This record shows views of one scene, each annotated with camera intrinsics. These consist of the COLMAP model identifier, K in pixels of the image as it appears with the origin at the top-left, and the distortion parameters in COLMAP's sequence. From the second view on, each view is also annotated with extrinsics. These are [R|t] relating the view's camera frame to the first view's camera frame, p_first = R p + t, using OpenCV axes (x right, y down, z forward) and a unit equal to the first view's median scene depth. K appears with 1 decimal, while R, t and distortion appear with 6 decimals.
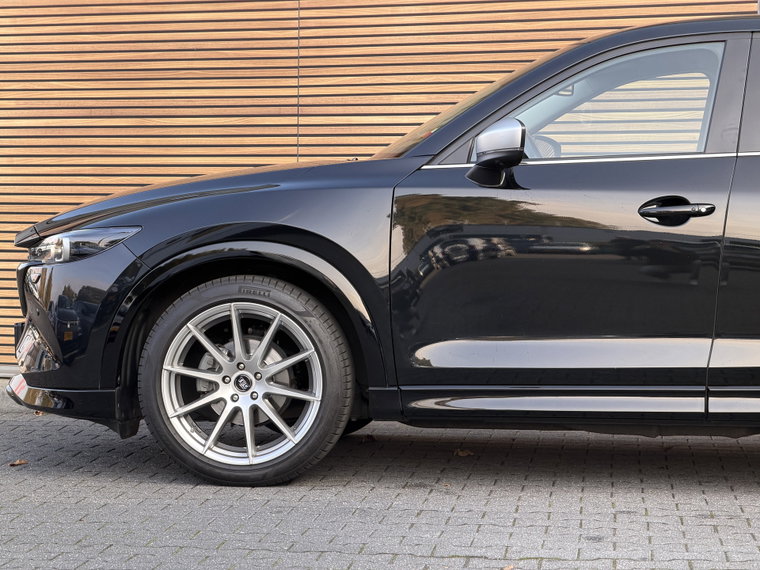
lens RADIAL K [[2407.3, 0, 379.2], [0, 2407.3, 281.2], [0, 0, 1]] dist [0.310295, 0.000000]
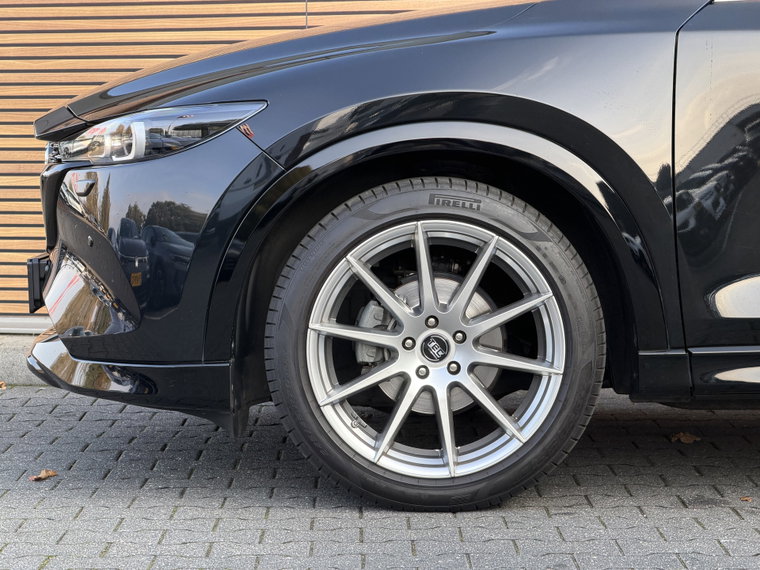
lens RADIAL K [[2407.3, 0, 384.5], [0, 2407.3, 286.5], [0, 0, 1]] dist [0.310295, 0.000000]
pose [[0.994151, -0.021292, 0.105879, -0.135889], [0.017786, 0.999265, 0.033949, 0.004504], [-0.106524, -0.031867, 0.993799, 0.376091]]
